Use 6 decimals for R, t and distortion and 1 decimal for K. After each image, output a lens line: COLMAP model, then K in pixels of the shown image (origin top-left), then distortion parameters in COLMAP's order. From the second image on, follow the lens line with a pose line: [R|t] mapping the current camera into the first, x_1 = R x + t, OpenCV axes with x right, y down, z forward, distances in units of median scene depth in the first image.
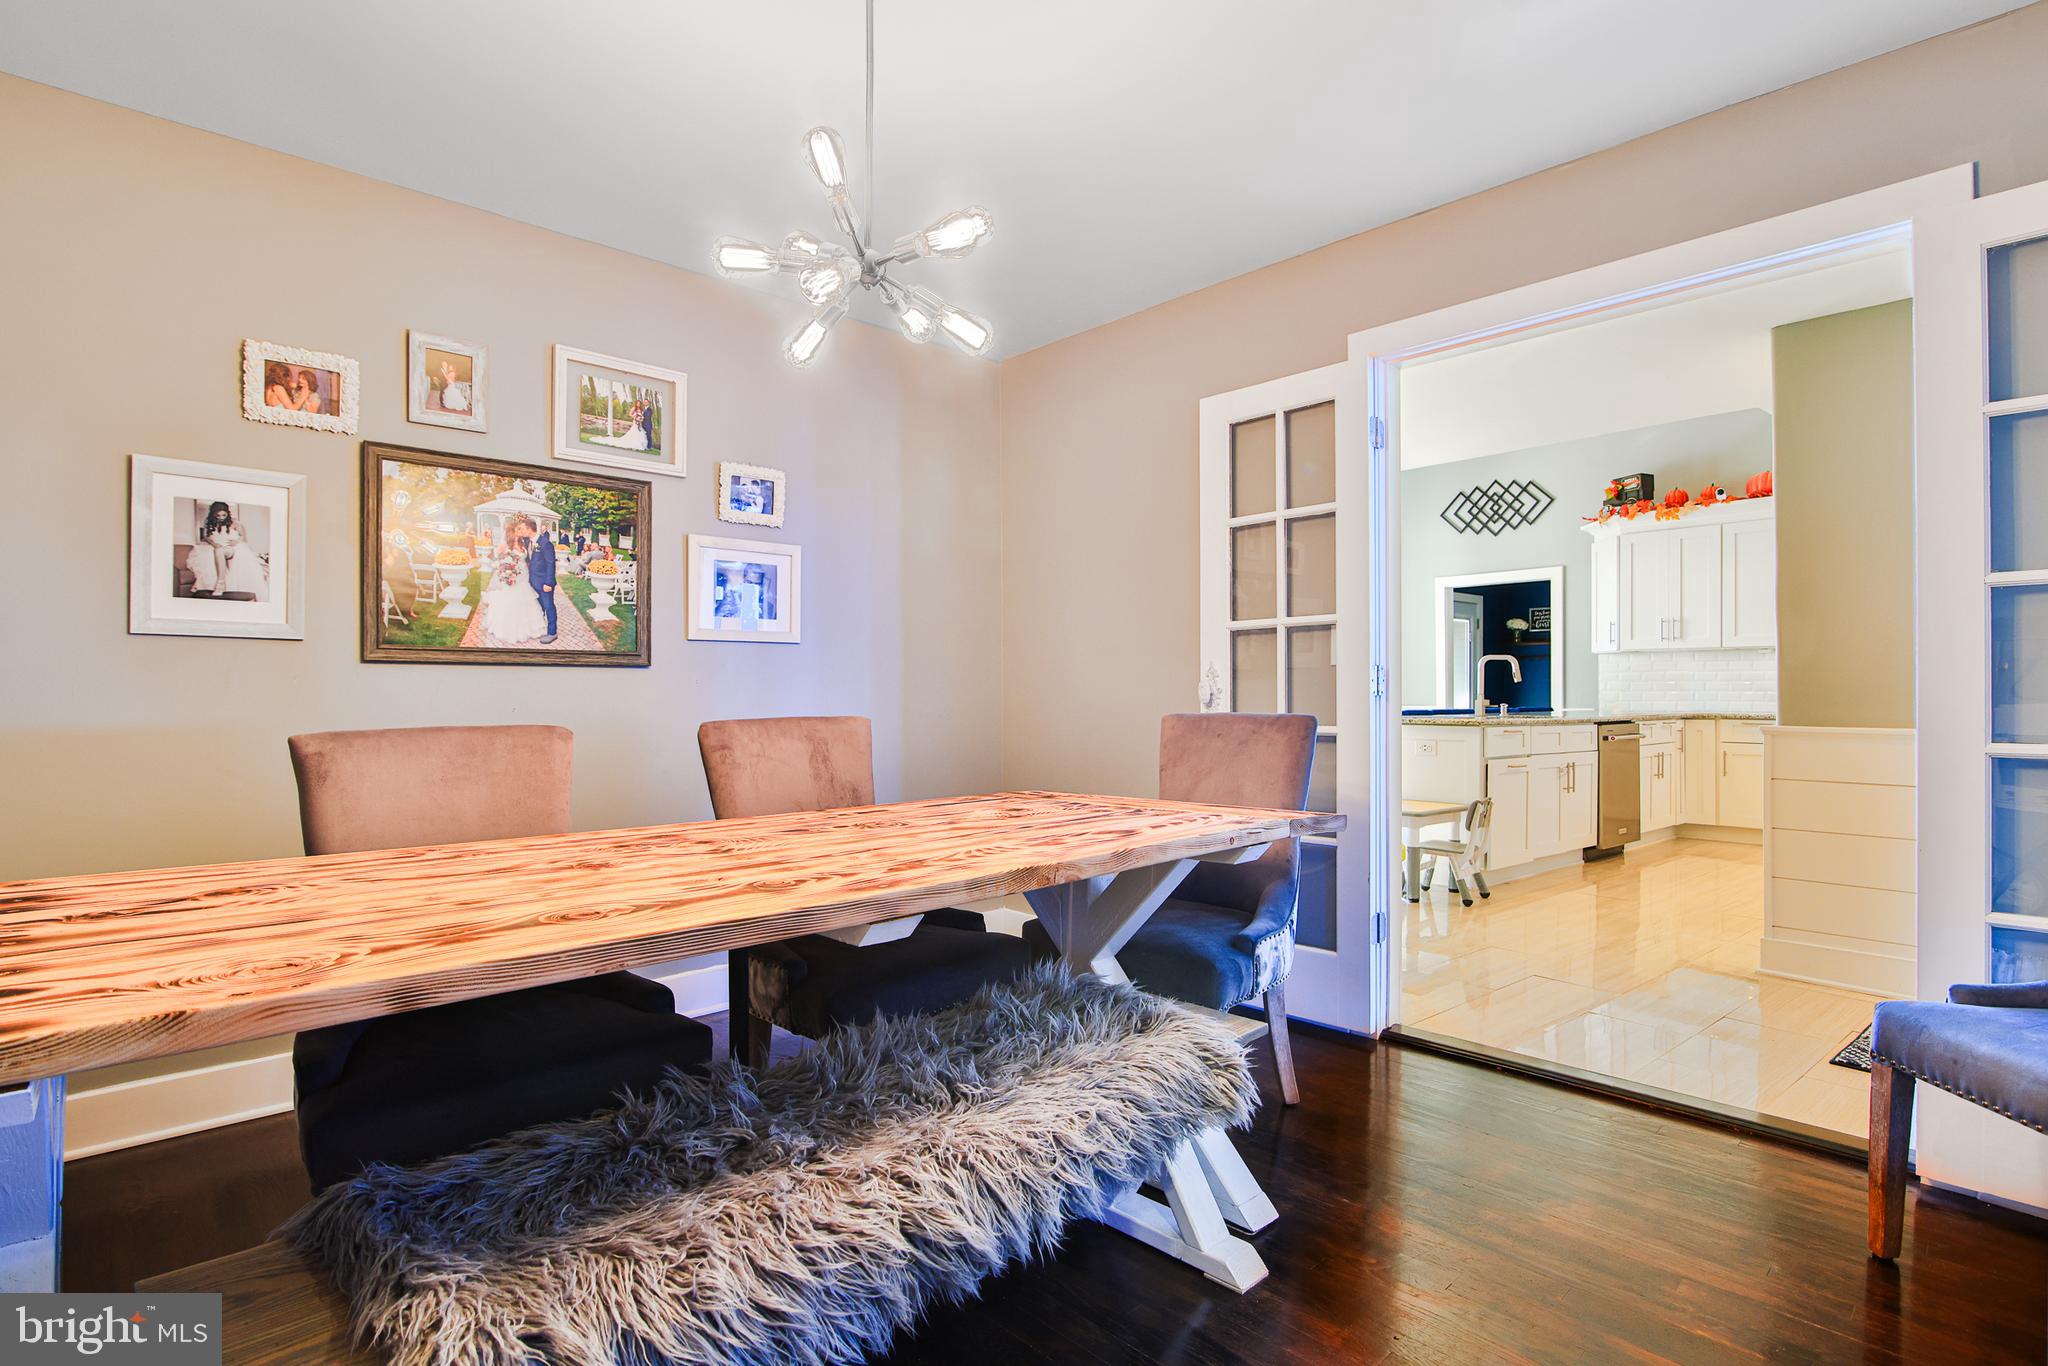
lens RADIAL K [[990.1, 0, 1021.8], [0, 990.1, 689.4], [0, 0, 1]] dist [-0.004475, -0.001734]
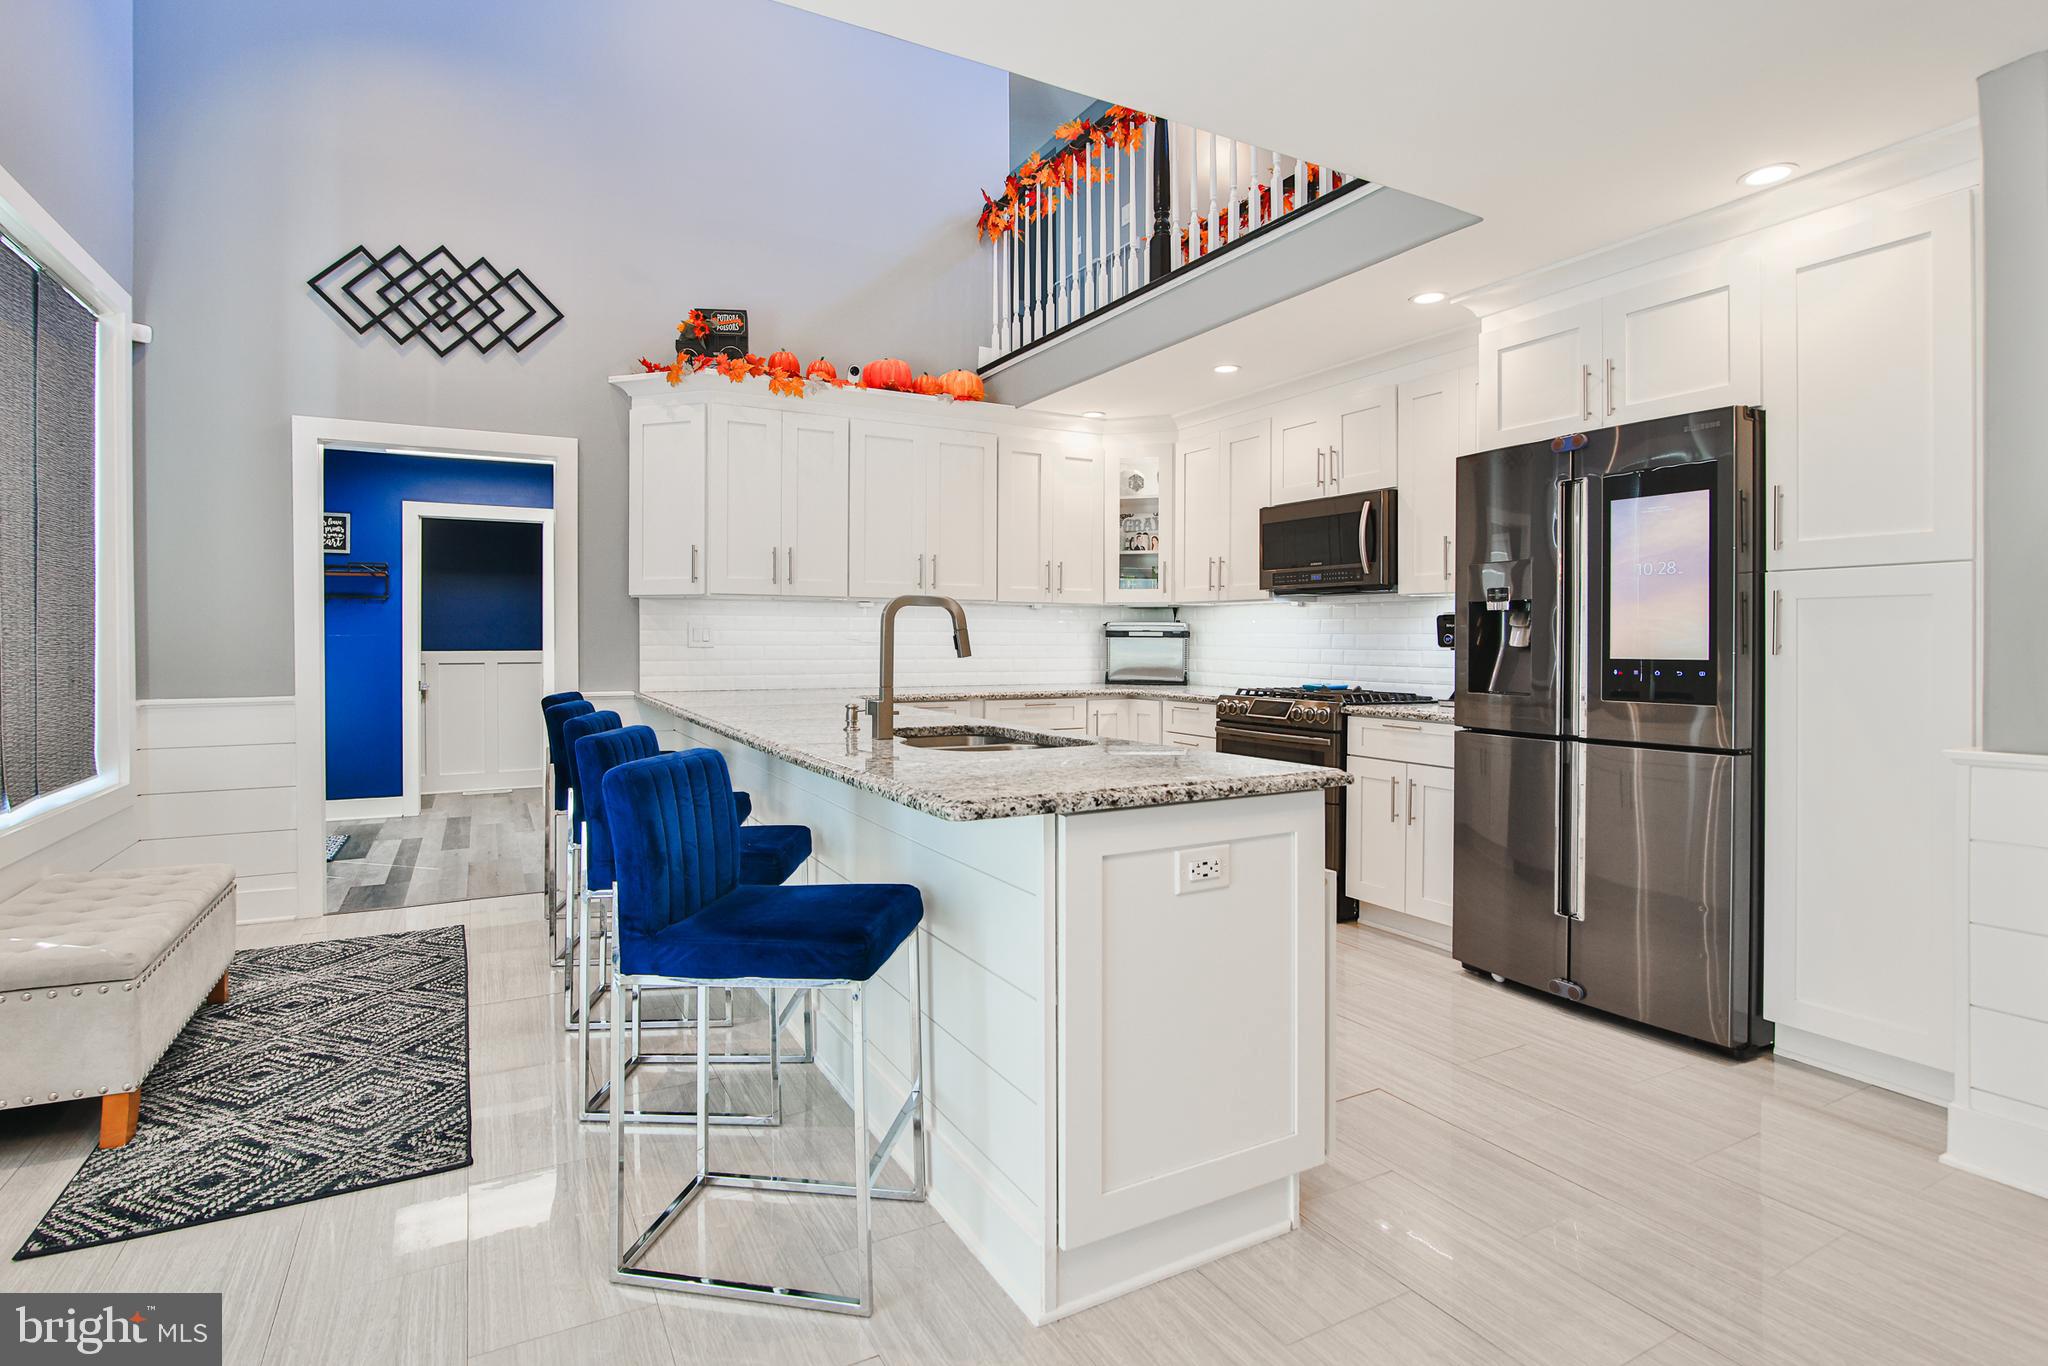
lens RADIAL K [[990.1, 0, 973.6], [0, 990.1, 647.1], [0, 0, 1]] dist [-0.004475, -0.001734]
pose [[0.225306, -0.008360, 0.974252, 0.043454], [-0.008061, 0.999913, 0.010444, -0.013002], [-0.974255, -0.010207, 0.225219, 0.620236]]
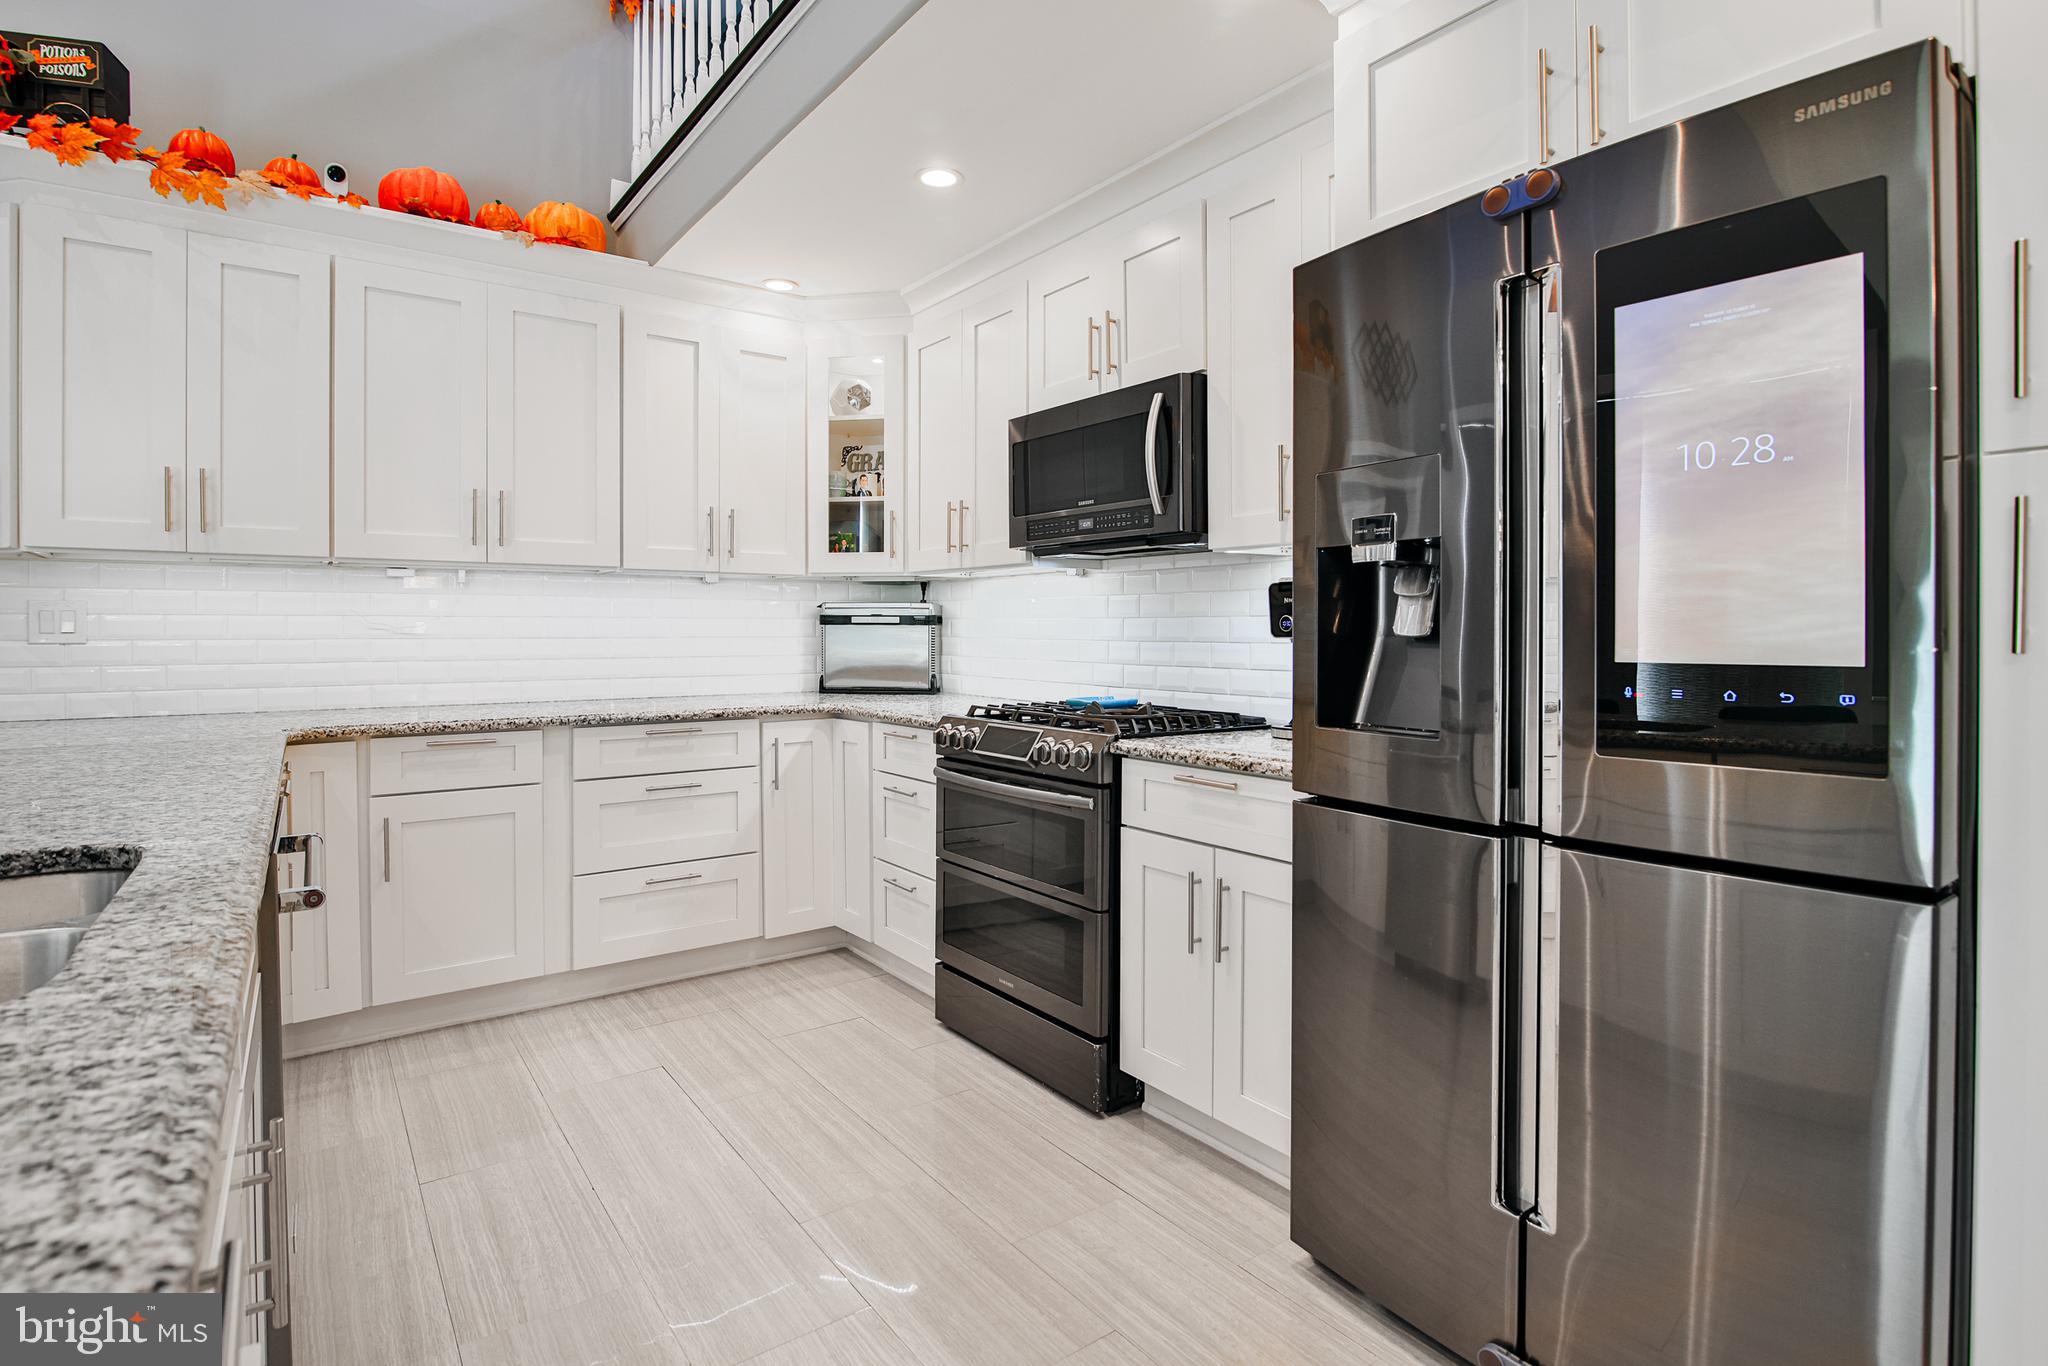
lens RADIAL K [[990.1, 0, 997.9], [0, 990.1, 642.3], [0, 0, 1]] dist [-0.004475, -0.001734]
pose [[0.082758, -0.012496, 0.996491, 0.263902], [-0.004784, 0.999905, 0.012936, -0.011716], [-0.996558, -0.005838, 0.082690, 0.565387]]
